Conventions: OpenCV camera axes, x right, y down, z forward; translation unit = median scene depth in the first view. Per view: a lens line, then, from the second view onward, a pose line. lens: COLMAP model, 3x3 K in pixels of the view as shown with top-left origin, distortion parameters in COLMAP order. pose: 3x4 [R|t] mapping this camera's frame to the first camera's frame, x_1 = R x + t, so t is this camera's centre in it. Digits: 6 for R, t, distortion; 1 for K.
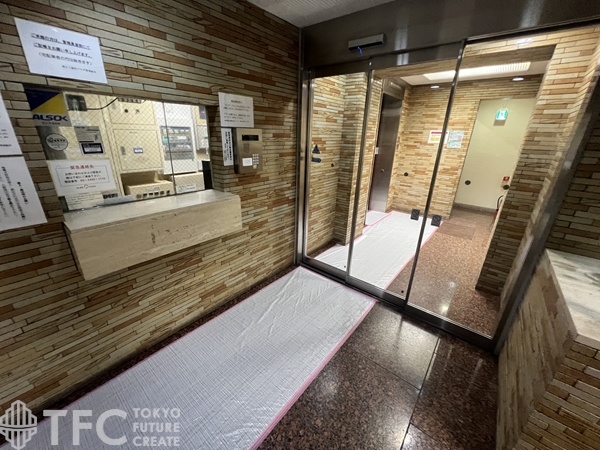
lens RADIAL K [[241.2, 0, 300.3], [0, 241.2, 225.8], [0, 0, 1]] dist [-0.000143, 0.000117]
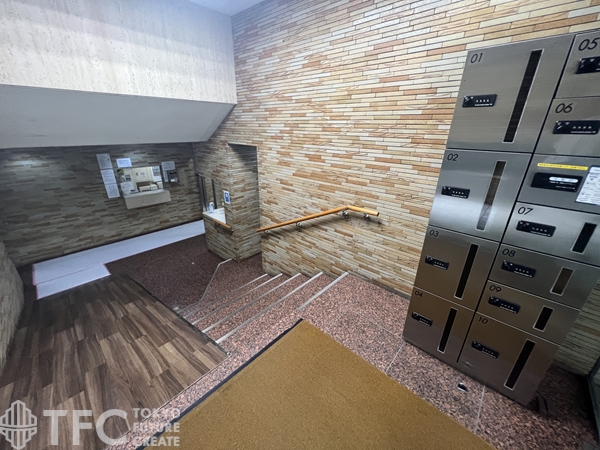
lens RADIAL K [[241.2, 0, 298.6], [0, 241.2, 224.5], [0, 0, 1]] dist [-0.000143, 0.000117]
pose [[0.997137, 0.015071, -0.074101, 1.747971], [-0.013468, 0.999665, 0.022084, 0.238546], [0.074409, -0.021023, 0.997006, -2.160755]]
